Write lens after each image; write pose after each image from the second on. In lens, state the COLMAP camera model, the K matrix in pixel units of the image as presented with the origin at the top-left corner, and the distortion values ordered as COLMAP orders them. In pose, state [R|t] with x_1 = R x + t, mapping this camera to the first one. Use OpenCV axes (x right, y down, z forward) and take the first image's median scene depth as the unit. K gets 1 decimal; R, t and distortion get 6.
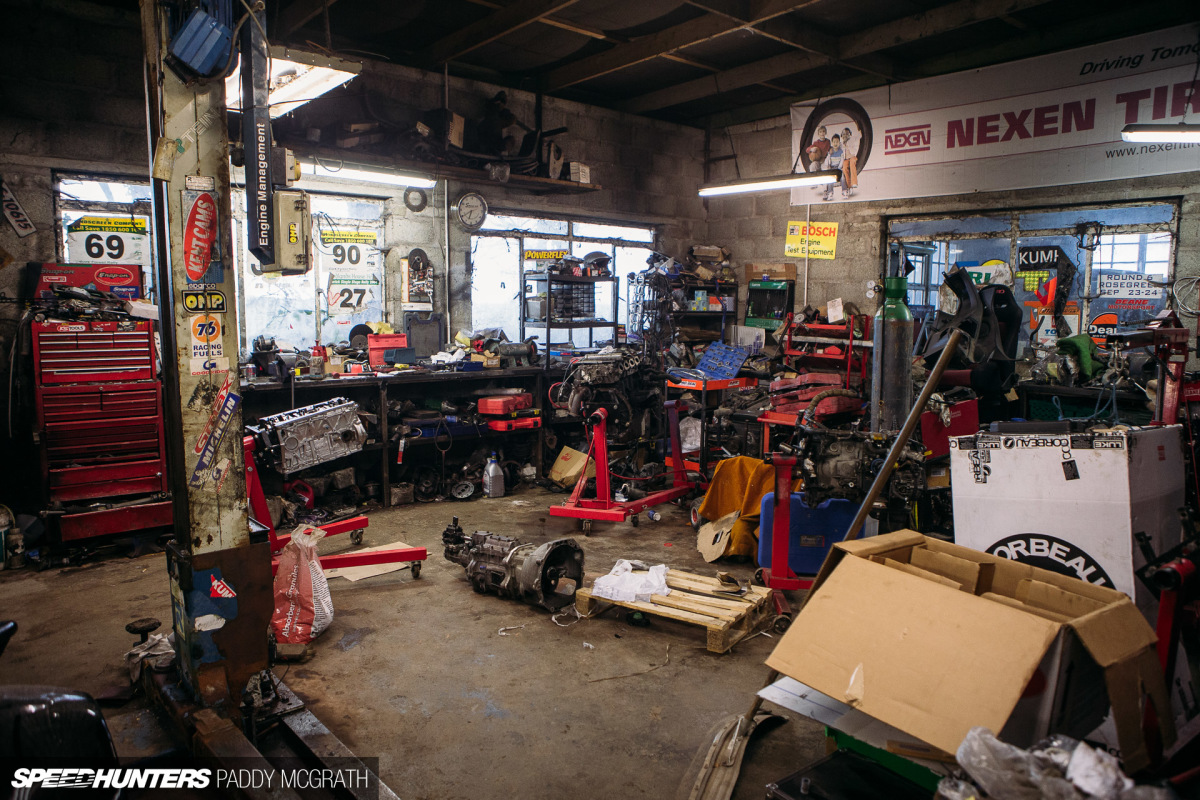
lens RADIAL K [[804.7, 0, 599.5], [0, 804.7, 399.5], [0, 0, 1]] dist [-0.007178, 0.001152]
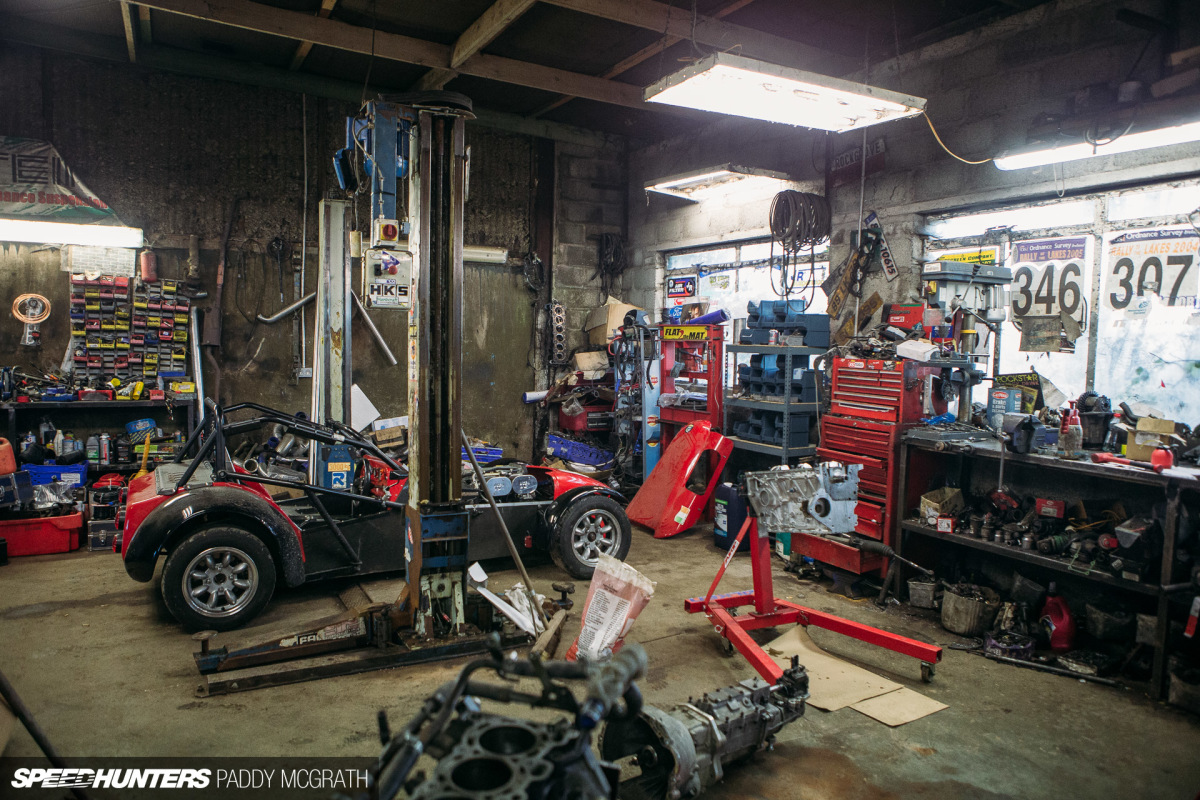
lens RADIAL K [[804.7, 0, 599.3], [0, 804.7, 395.6], [0, 0, 1]] dist [-0.007178, 0.001152]
pose [[-0.171695, 0.069417, -0.982702, 0.427002], [-0.139420, 0.985762, 0.093992, -0.096269], [0.975235, 0.153147, -0.159572, 0.803187]]
